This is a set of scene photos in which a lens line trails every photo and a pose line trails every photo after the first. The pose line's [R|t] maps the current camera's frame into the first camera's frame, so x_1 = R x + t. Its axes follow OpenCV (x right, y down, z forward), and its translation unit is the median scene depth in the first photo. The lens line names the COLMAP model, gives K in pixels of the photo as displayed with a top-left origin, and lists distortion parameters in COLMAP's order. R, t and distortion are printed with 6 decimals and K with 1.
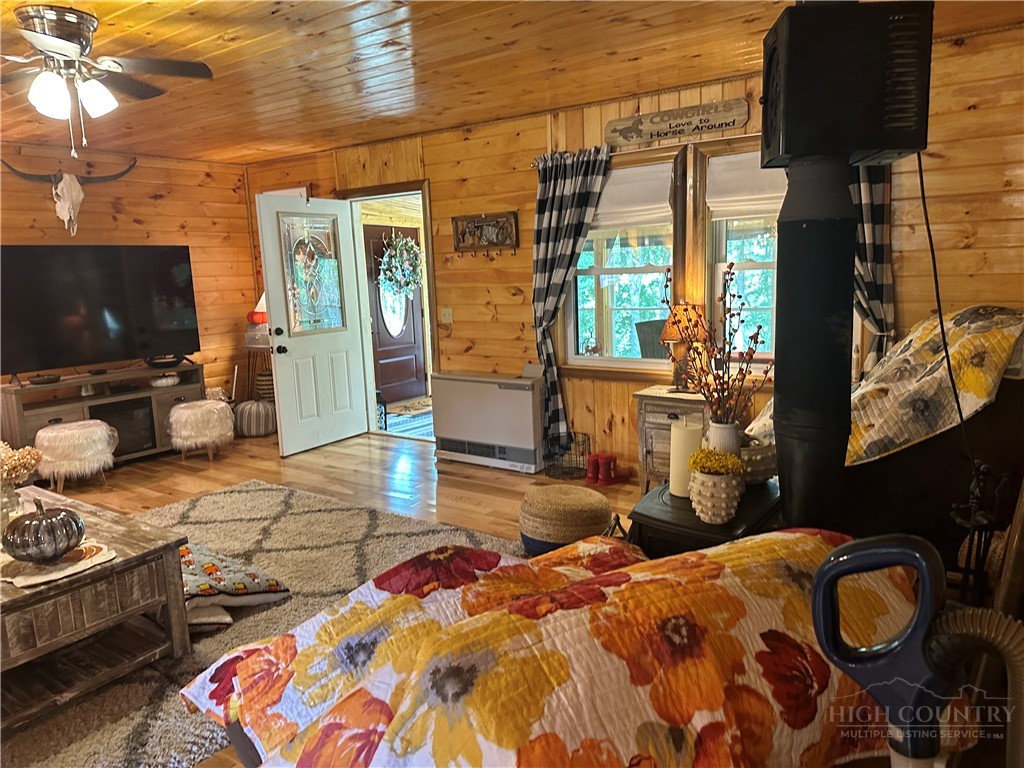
lens RADIAL K [[712.5, 0, 512.2], [0, 712.5, 373.2], [0, 0, 1]] dist [0.079622, -0.089808]
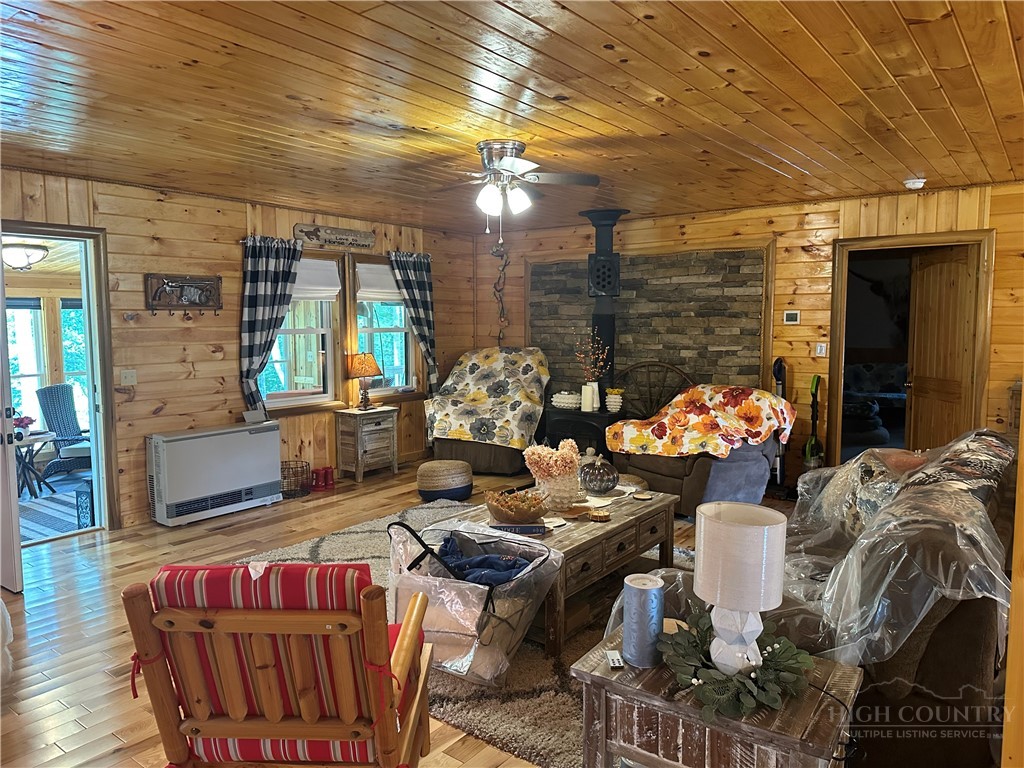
lens RADIAL K [[718.5, 0, 512.0], [0, 718.5, 384.0], [0, 0, 1]] dist [0.123415, -0.155482]
pose [[0.023559, -0.053170, 0.998308, -1.174078], [0.149308, 0.987572, 0.049075, -0.052251], [-0.988510, 0.147899, 0.031205, 0.562176]]
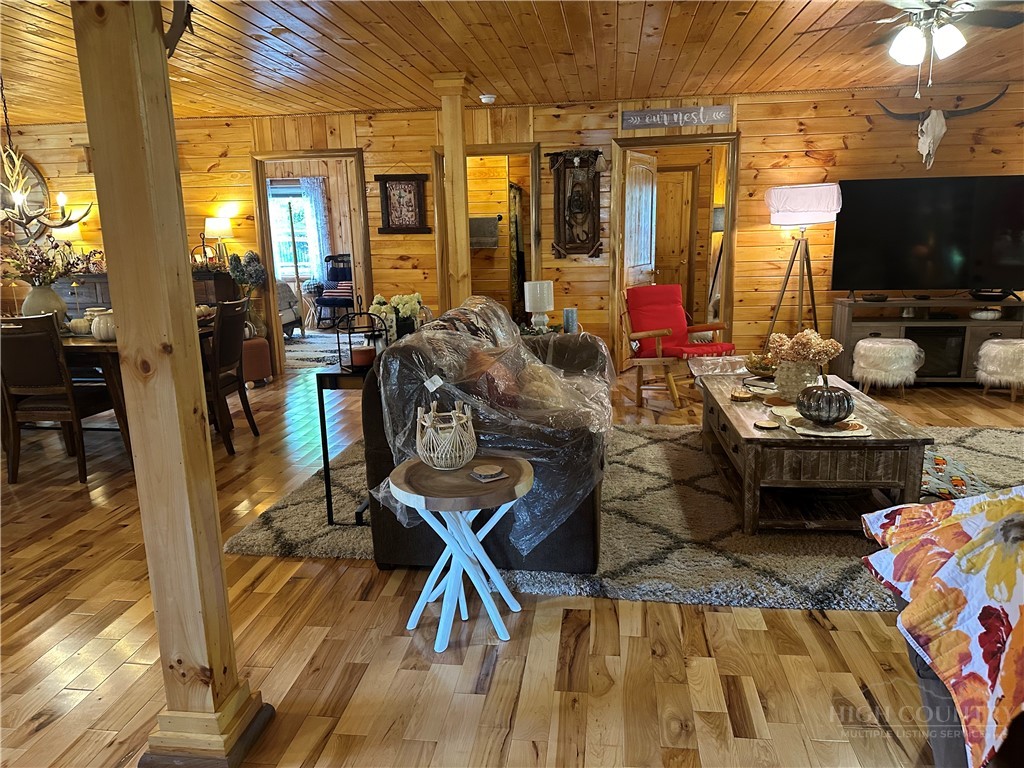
lens RADIAL K [[717.1, 0, 516.1], [0, 717.1, 382.7], [0, 0, 1]] dist [0.049851, -0.060783]
pose [[0.479053, 0.209062, -0.852526, 0.097703], [-0.123935, 0.977604, 0.170092, 0.016149], [0.868993, 0.024175, 0.494234, -0.066620]]
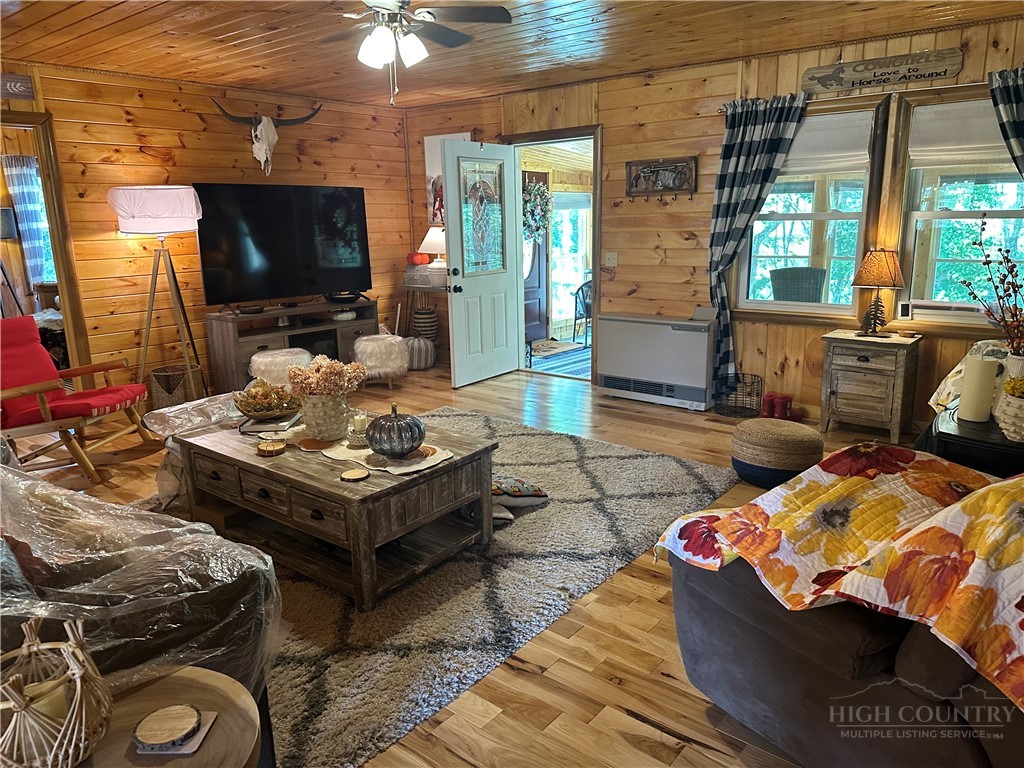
lens RADIAL K [[713.2, 0, 513.5], [0, 713.2, 380.5], [0, 0, 1]] dist [0.077561, -0.110827]
pose [[0.997973, 0.031516, -0.055291, -0.196941], [-0.026994, 0.996371, 0.080721, 0.017850], [0.057634, -0.079065, 0.995202, -0.073640]]
